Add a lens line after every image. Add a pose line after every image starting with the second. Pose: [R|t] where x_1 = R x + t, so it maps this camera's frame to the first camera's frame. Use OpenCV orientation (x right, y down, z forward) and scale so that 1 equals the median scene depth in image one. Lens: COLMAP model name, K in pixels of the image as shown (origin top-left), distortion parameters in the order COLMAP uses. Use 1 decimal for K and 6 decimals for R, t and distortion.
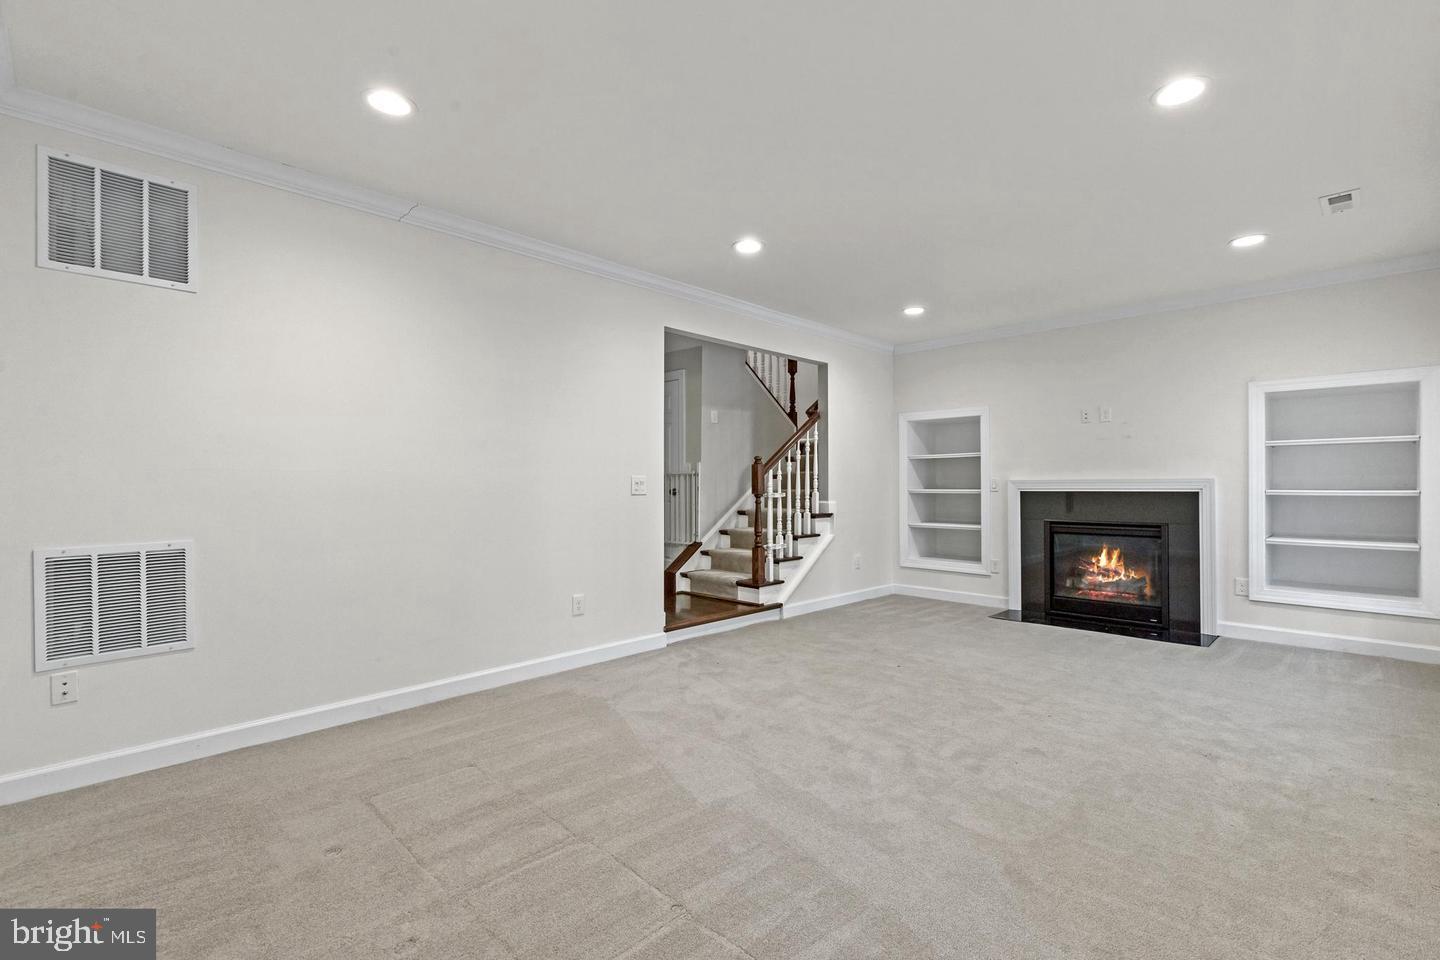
lens RADIAL K [[646.8, 0, 730.8], [0, 646.8, 483.7], [0, 0, 1]] dist [0.003561, -0.000133]
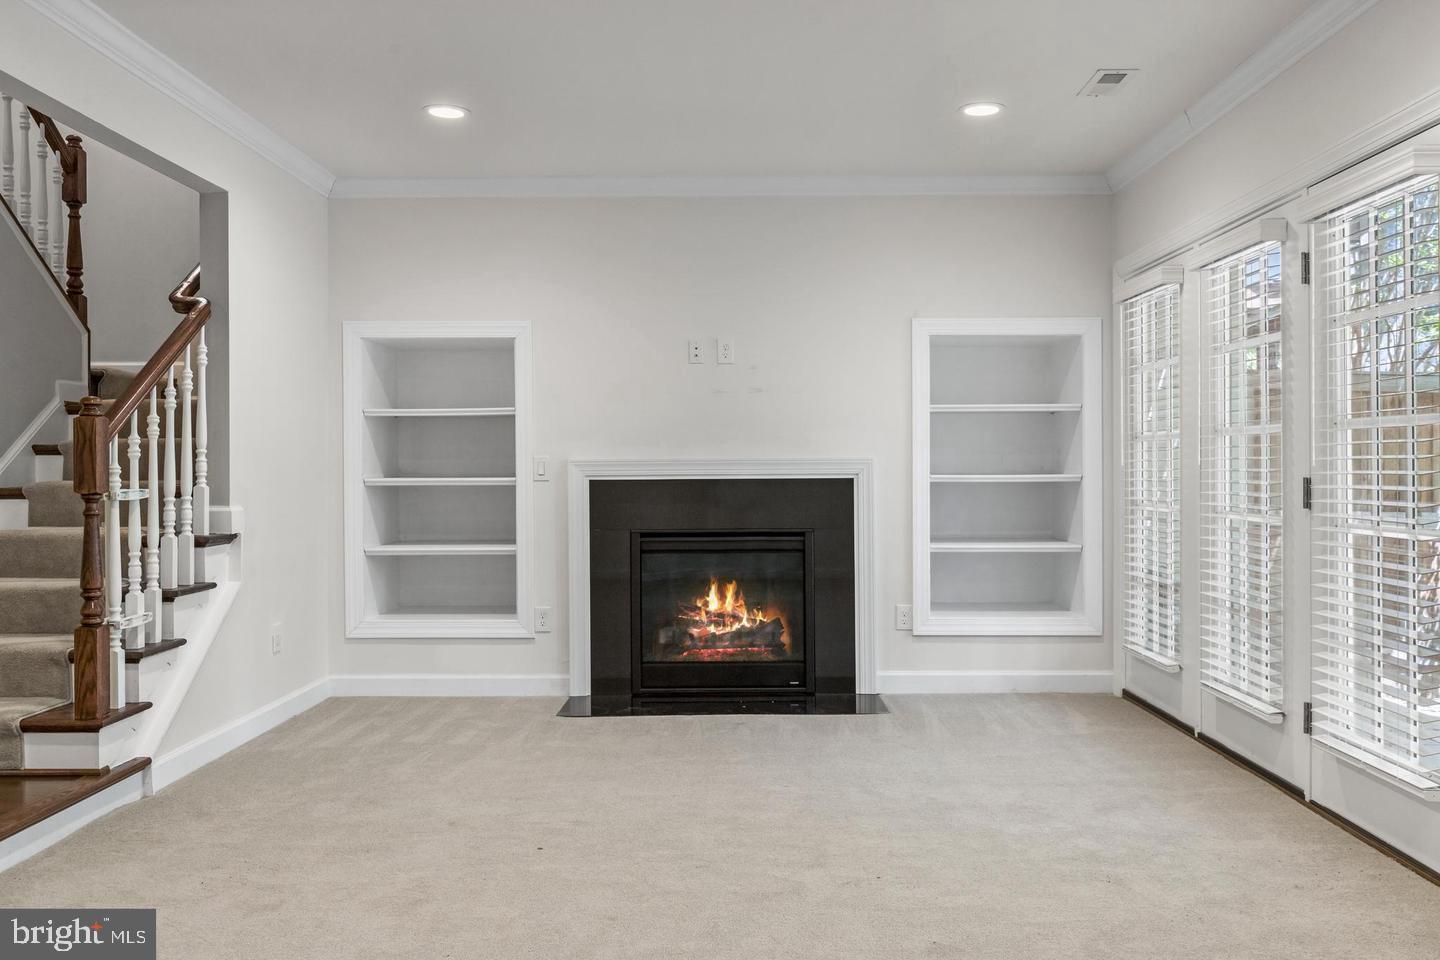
lens RADIAL K [[1186.0, 0, 738.3], [0, 1186.0, 469.2], [0, 0, 1]] dist [-0.000435, 0.005902]
pose [[0.715197, -0.001530, 0.698921, -0.180153], [0.001309, 0.999999, 0.000850, 0.001636], [-0.698922, 0.000307, 0.715198, 0.199487]]
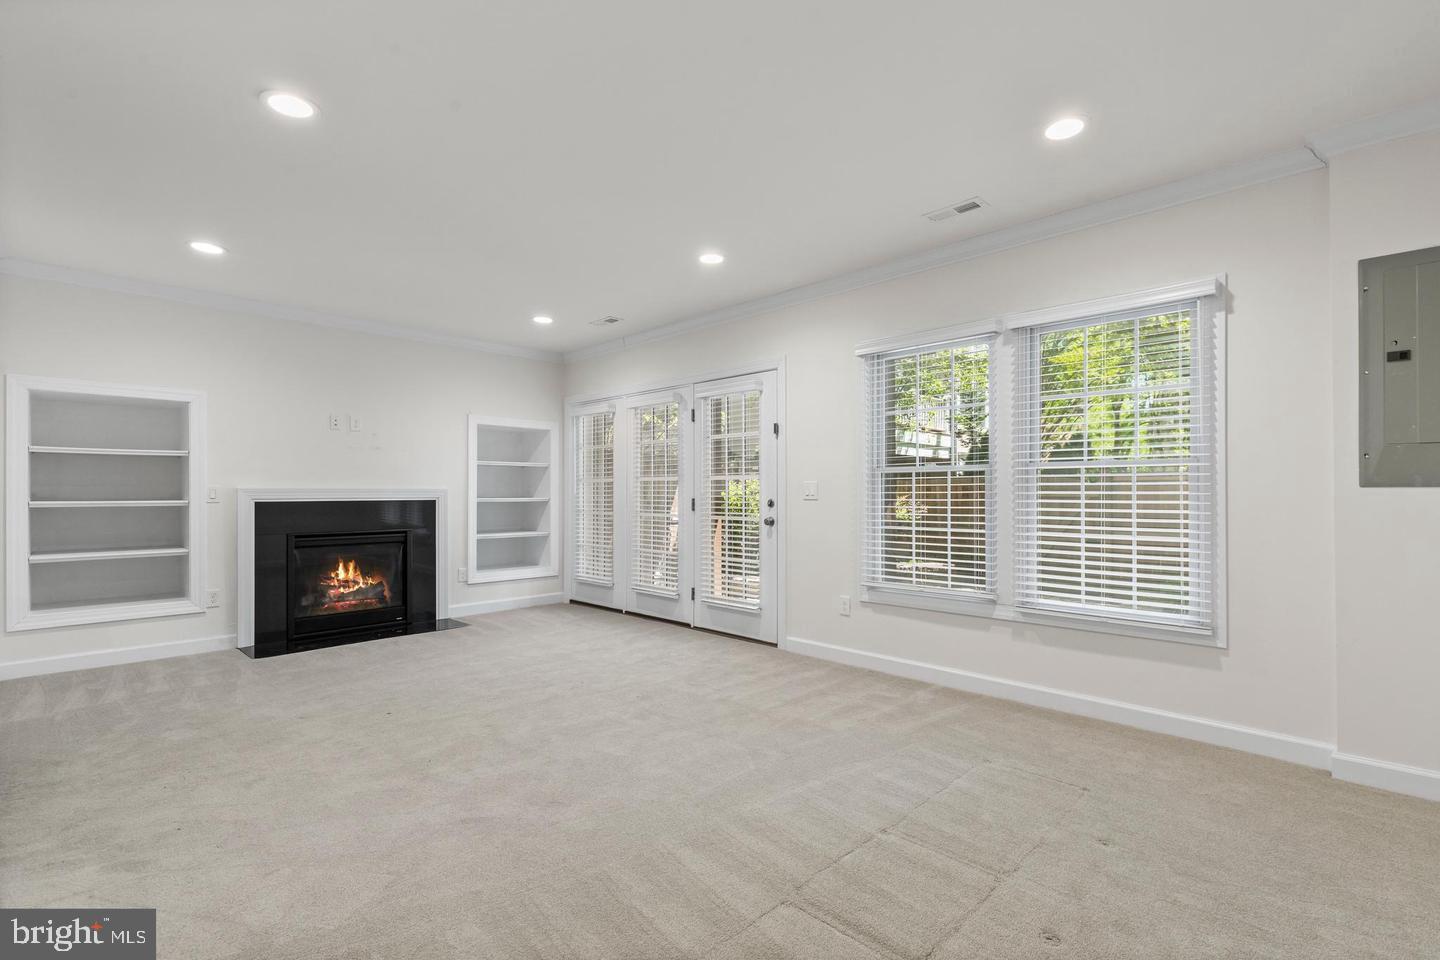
lens RADIAL K [[646.8, 0, 746.3], [0, 646.8, 492.5], [0, 0, 1]] dist [0.003561, -0.000133]
pose [[-0.018526, 0.003764, 0.999821, -0.421516], [-0.000980, 0.999992, -0.003782, 0.002094], [-0.999828, -0.001050, -0.018522, 0.409256]]
